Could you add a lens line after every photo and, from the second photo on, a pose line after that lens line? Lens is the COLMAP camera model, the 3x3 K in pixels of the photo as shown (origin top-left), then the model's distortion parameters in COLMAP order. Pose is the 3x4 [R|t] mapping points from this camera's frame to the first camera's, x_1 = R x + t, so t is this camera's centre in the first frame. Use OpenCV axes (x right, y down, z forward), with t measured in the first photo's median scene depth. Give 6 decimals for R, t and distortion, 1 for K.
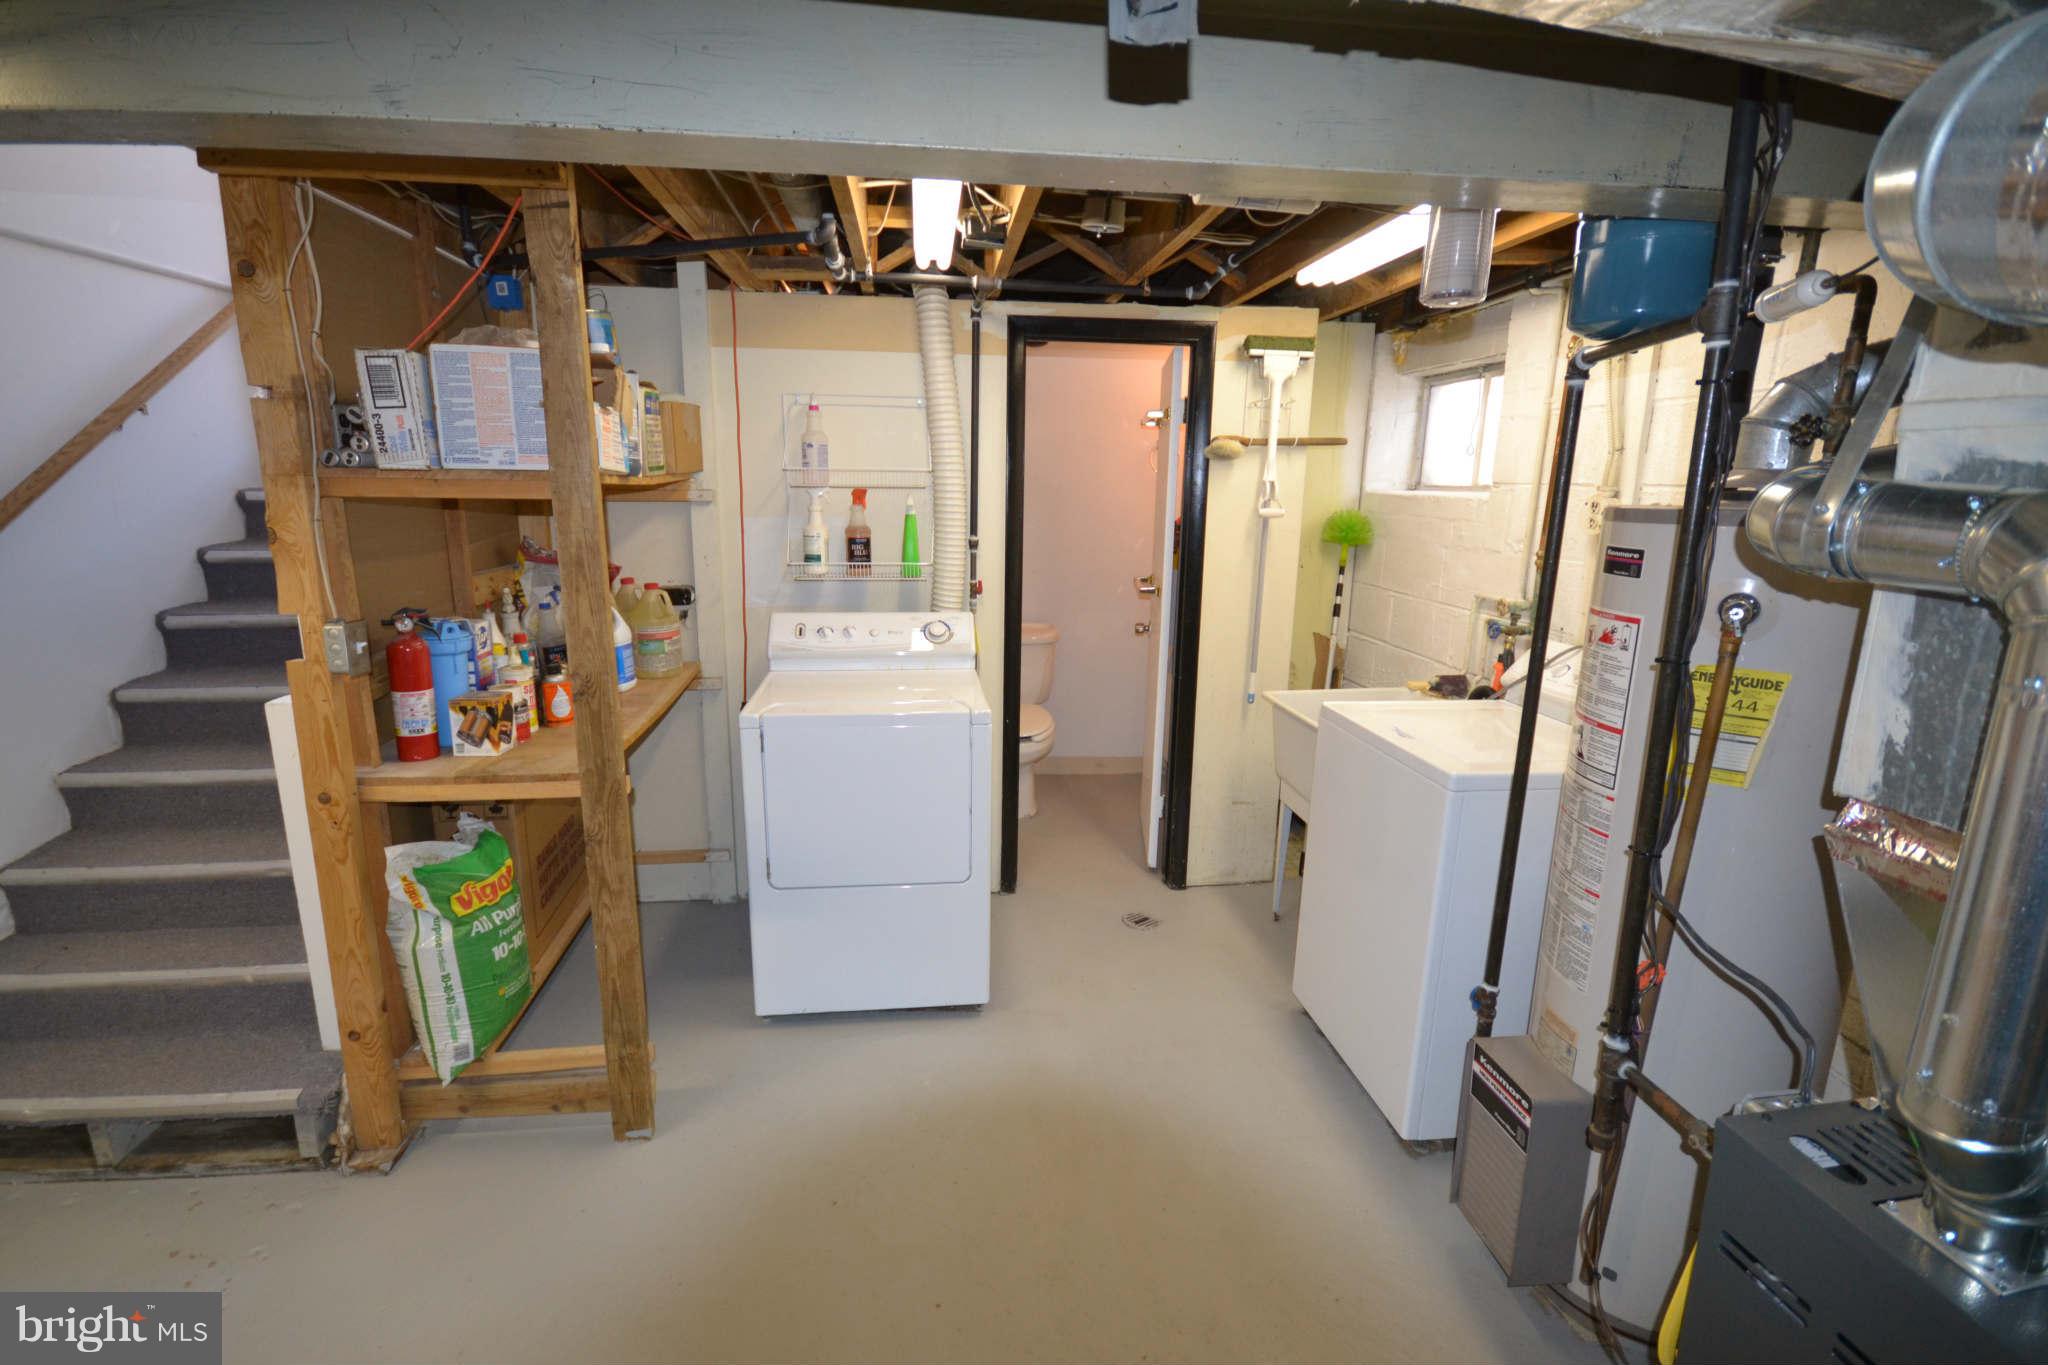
lens RADIAL K [[909.9, 0, 1013.9], [0, 909.9, 678.4], [0, 0, 1]] dist [-0.001015, -0.000147]
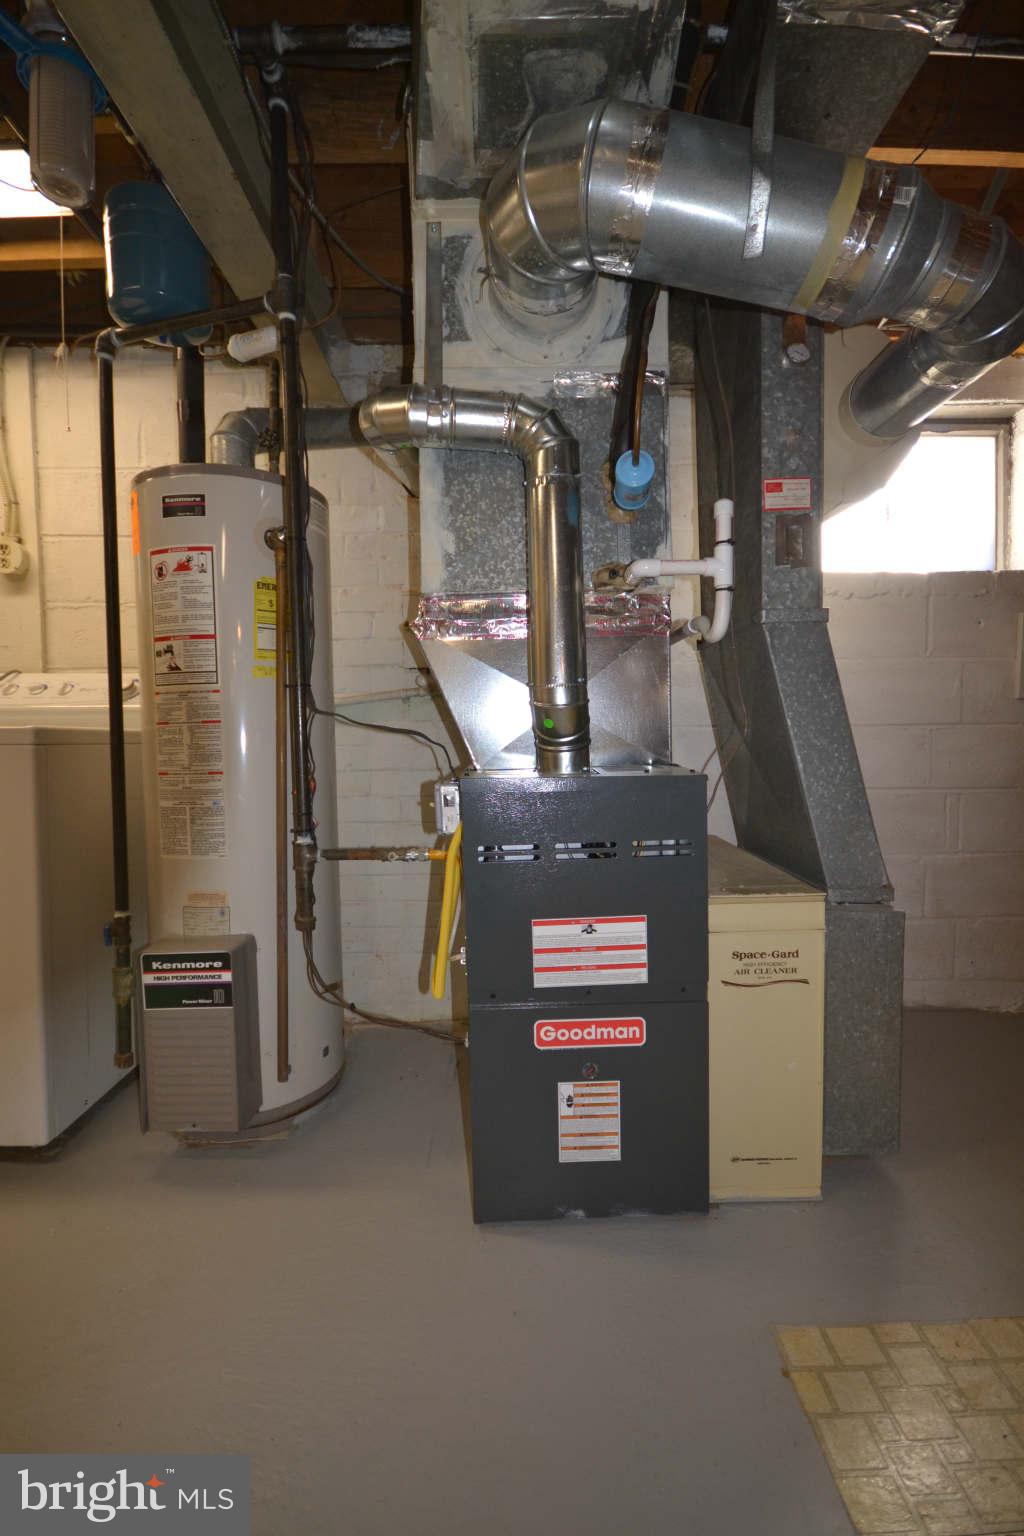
lens RADIAL K [[735.5, 0, 512.0], [0, 735.5, 768.0], [0, 0, 1]] dist [-0.001170, 0.000034]
pose [[0.125415, -0.037834, 0.991383, -0.301259], [0.219876, 0.975482, 0.009412, 0.316663], [-0.967432, 0.216801, 0.130659, 0.499898]]
